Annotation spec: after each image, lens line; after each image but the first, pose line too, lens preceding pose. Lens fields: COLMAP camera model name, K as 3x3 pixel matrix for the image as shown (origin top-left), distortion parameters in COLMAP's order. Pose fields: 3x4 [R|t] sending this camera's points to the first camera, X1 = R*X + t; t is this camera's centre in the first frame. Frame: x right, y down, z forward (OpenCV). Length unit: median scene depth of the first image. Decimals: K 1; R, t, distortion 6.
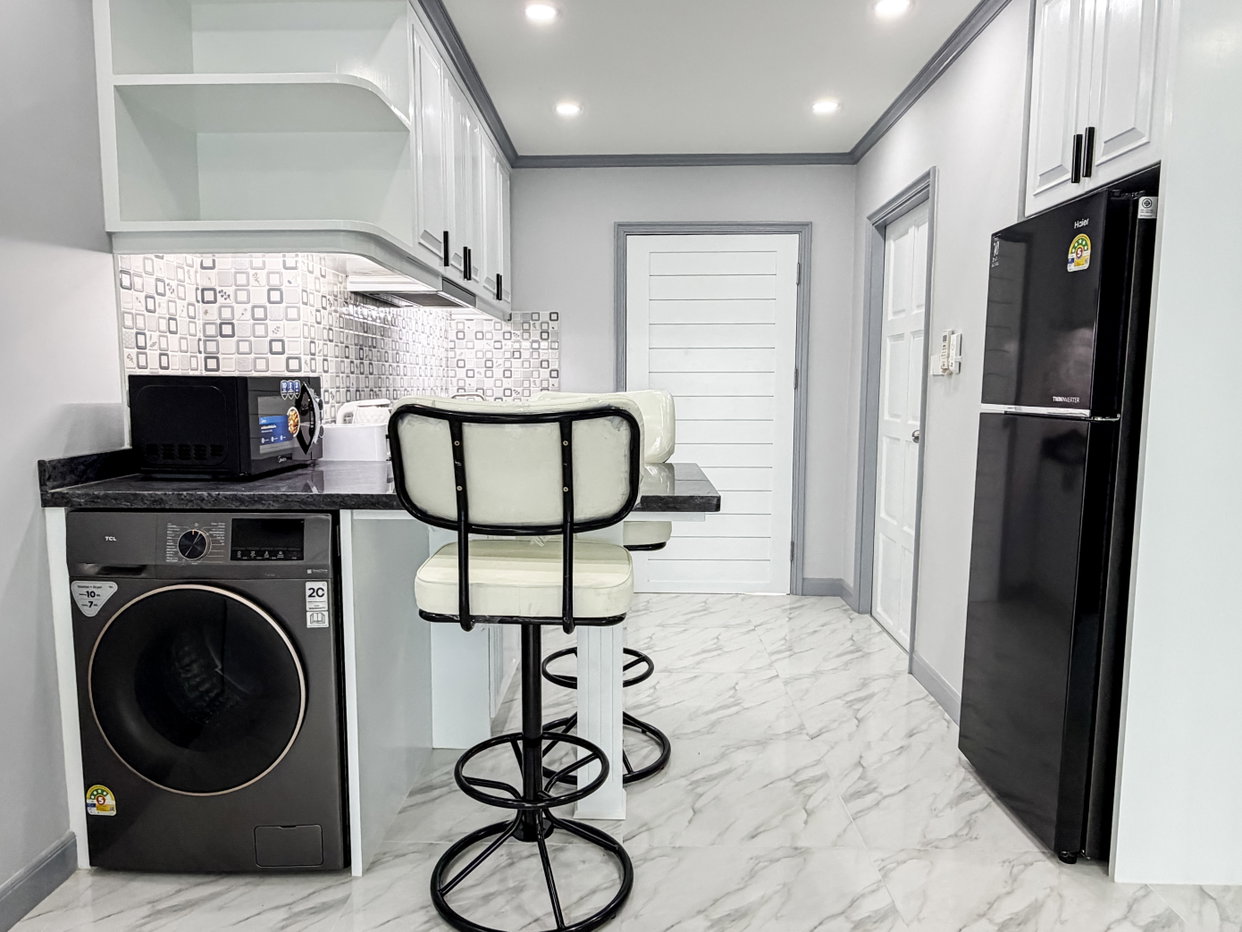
lens RADIAL K [[792.9, 0, 617.5], [0, 792.9, 466.7], [0, 0, 1]] dist [-0.030427, -0.002390]
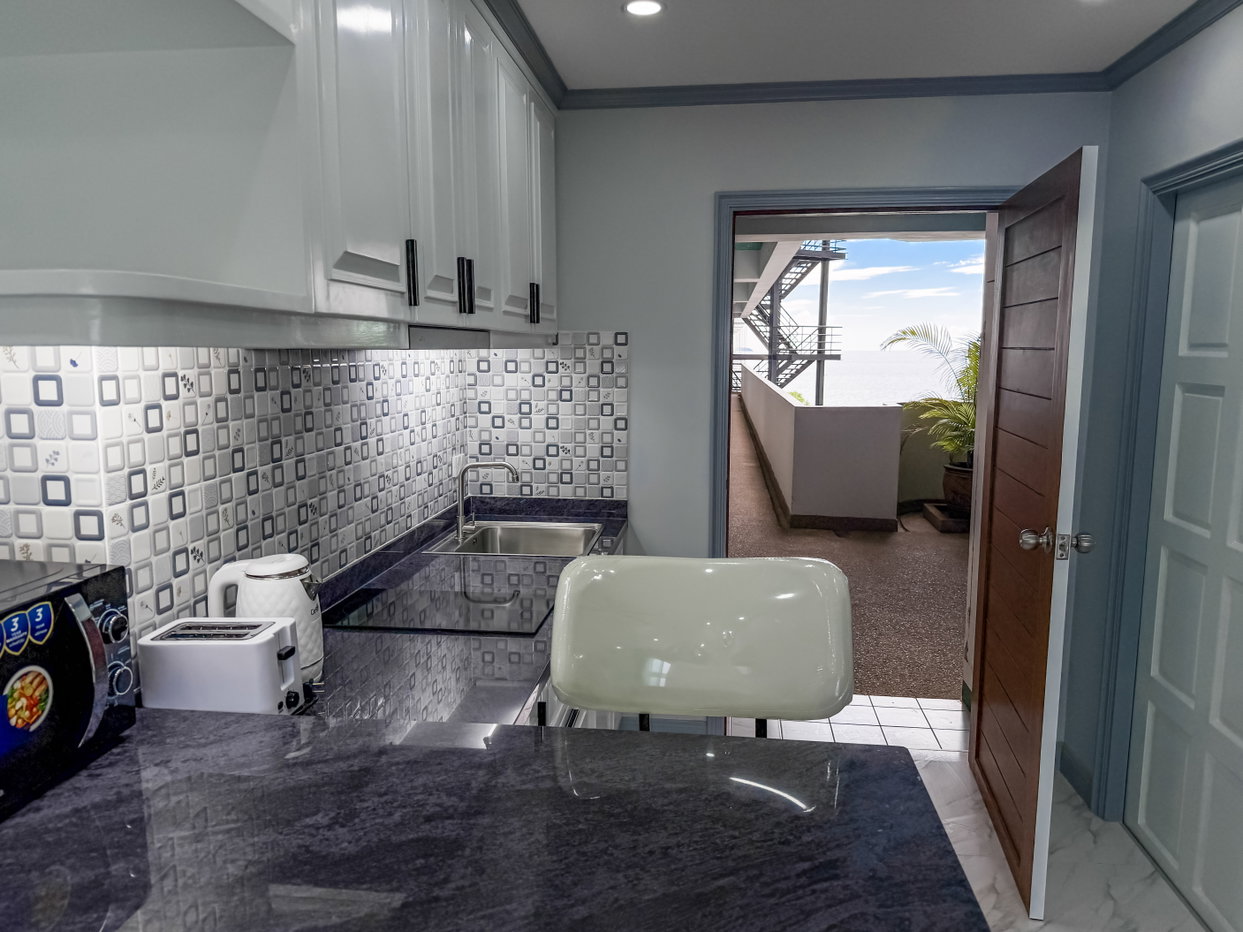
lens RADIAL K [[867.5, 0, 624.3], [0, 867.5, 467.7], [0, 0, 1]] dist [0.010103, -0.011275]
pose [[0.996025, 0.010504, -0.088456, -0.014894], [-0.007410, 0.999352, 0.035235, -0.132912], [0.088769, -0.034440, 0.995457, 0.336988]]
